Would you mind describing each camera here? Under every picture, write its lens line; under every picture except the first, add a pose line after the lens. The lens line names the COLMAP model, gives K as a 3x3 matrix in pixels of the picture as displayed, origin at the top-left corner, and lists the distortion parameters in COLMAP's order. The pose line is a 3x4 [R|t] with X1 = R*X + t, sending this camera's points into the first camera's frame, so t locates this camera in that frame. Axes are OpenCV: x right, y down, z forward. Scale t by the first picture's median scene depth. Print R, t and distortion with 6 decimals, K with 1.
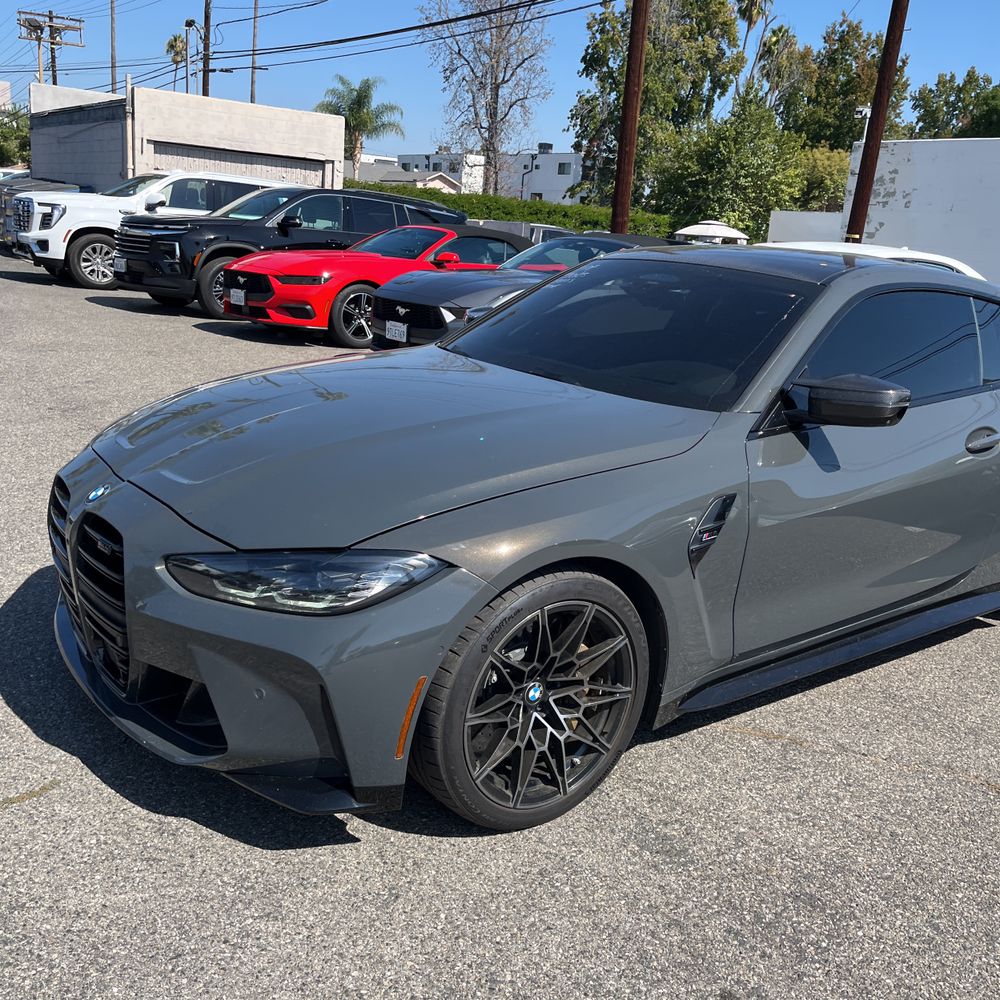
lens RADIAL K [[1016.7, 0, 512.0], [0, 1016.7, 486.4], [0, 0, 1]] dist [0.041853, -0.052446]
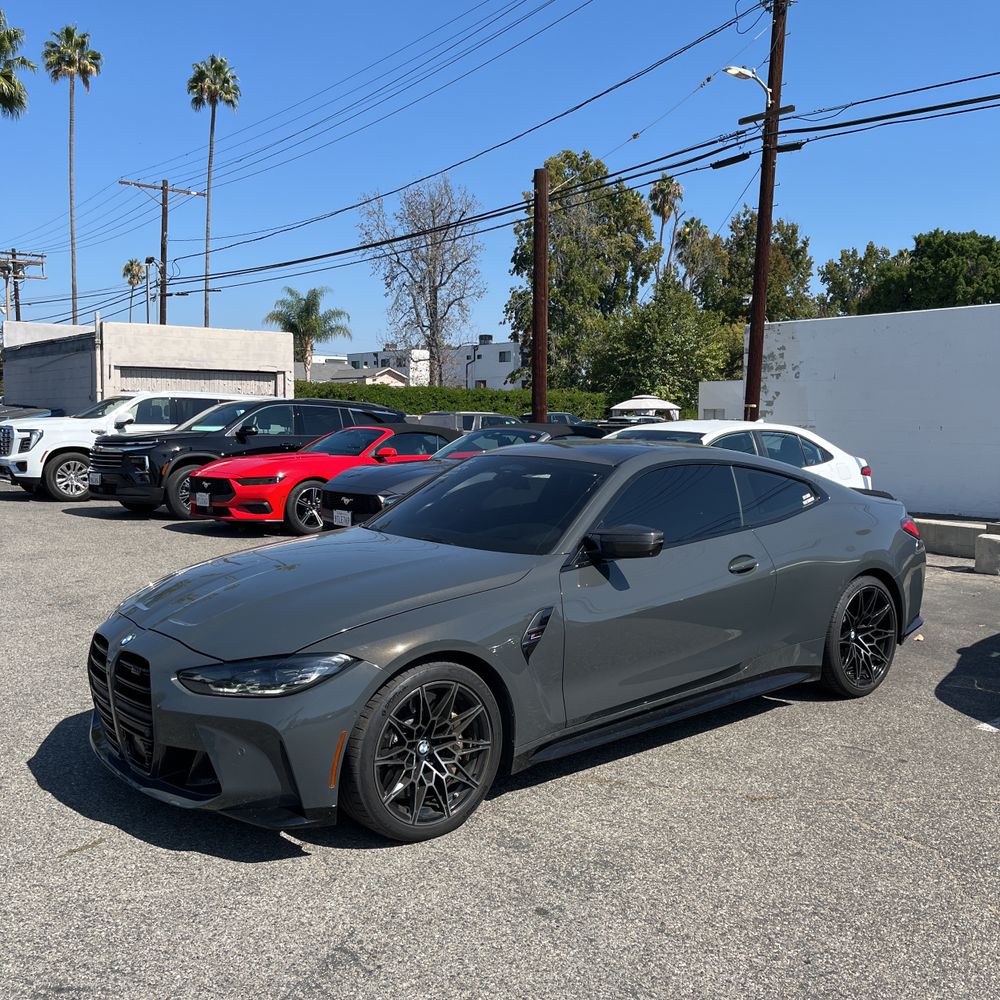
lens RADIAL K [[1016.7, 0, 512.0], [0, 1016.7, 486.4], [0, 0, 1]] dist [0.041853, -0.052446]
pose [[0.996476, -0.072317, 0.042503, 0.016593], [0.078563, 0.982175, -0.170764, 0.012862], [-0.029396, 0.173501, 0.984395, -0.079871]]
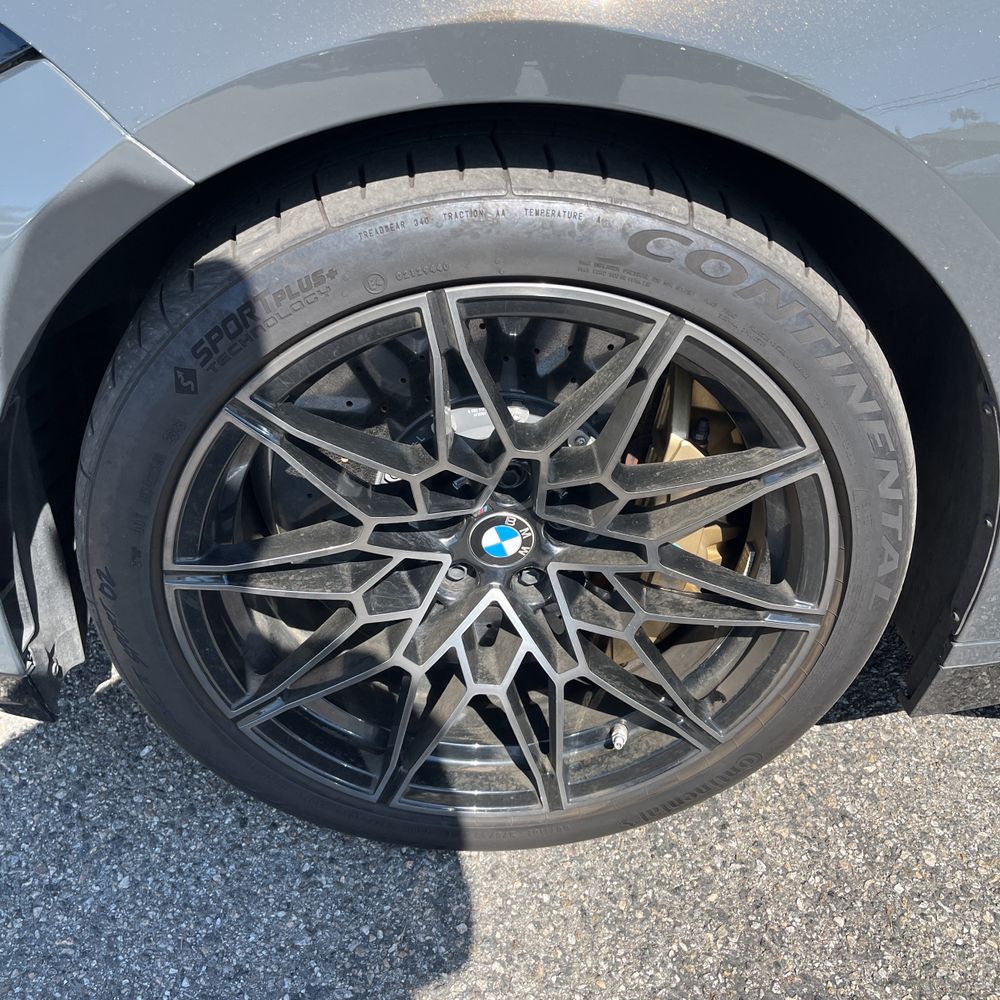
lens RADIAL K [[943.5, 0, 500.2], [0, 943.5, 431.2], [0, 0, 1]] dist [-0.049755, -0.004051]
pose [[0.842927, 0.266509, -0.467384, 0.022710], [-0.125149, 0.941992, 0.311430, 0.010104], [0.523271, -0.204020, 0.827384, 0.106059]]
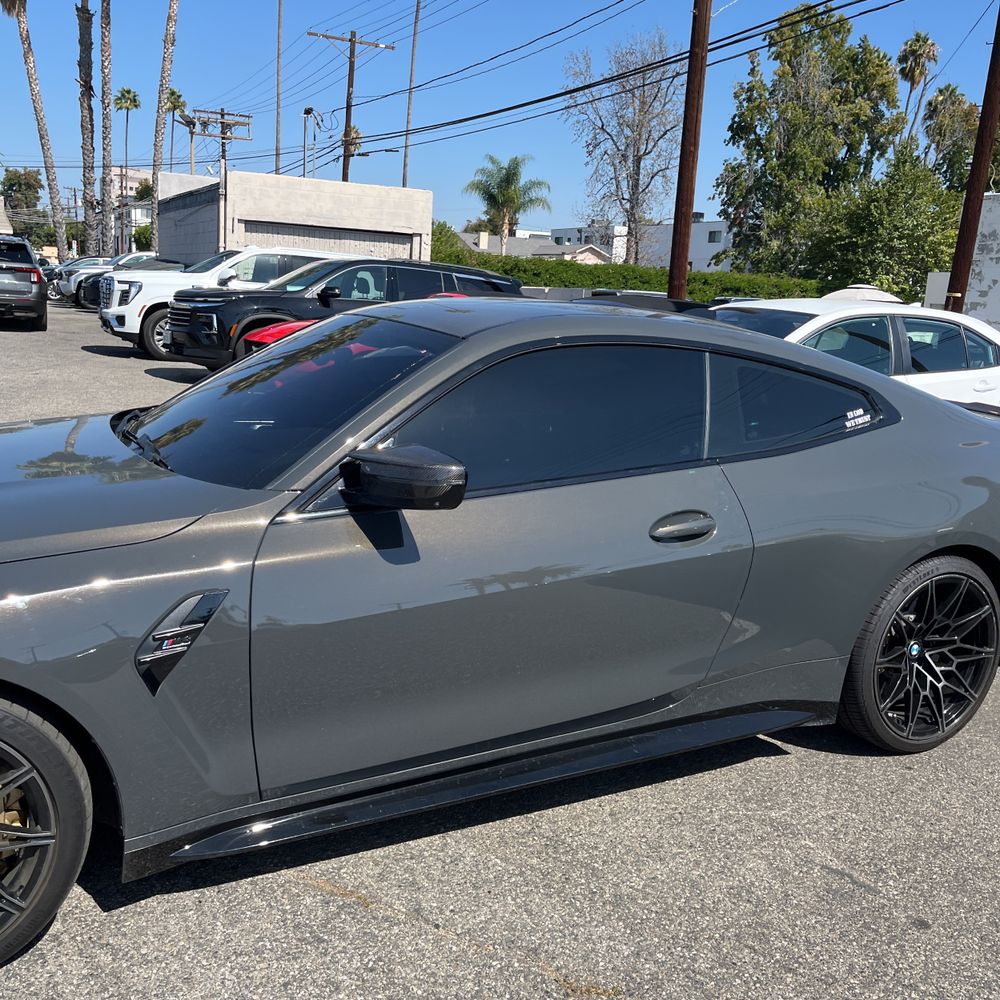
lens RADIAL K [[1016.7, 0, 512.0], [0, 1016.7, 486.4], [0, 0, 1]] dist [0.041853, -0.052446]
pose [[0.986436, 0.008791, -0.163913, 0.089261], [-0.019702, 0.997687, -0.065060, -0.004204], [0.162962, 0.067407, 0.984327, 0.036105]]
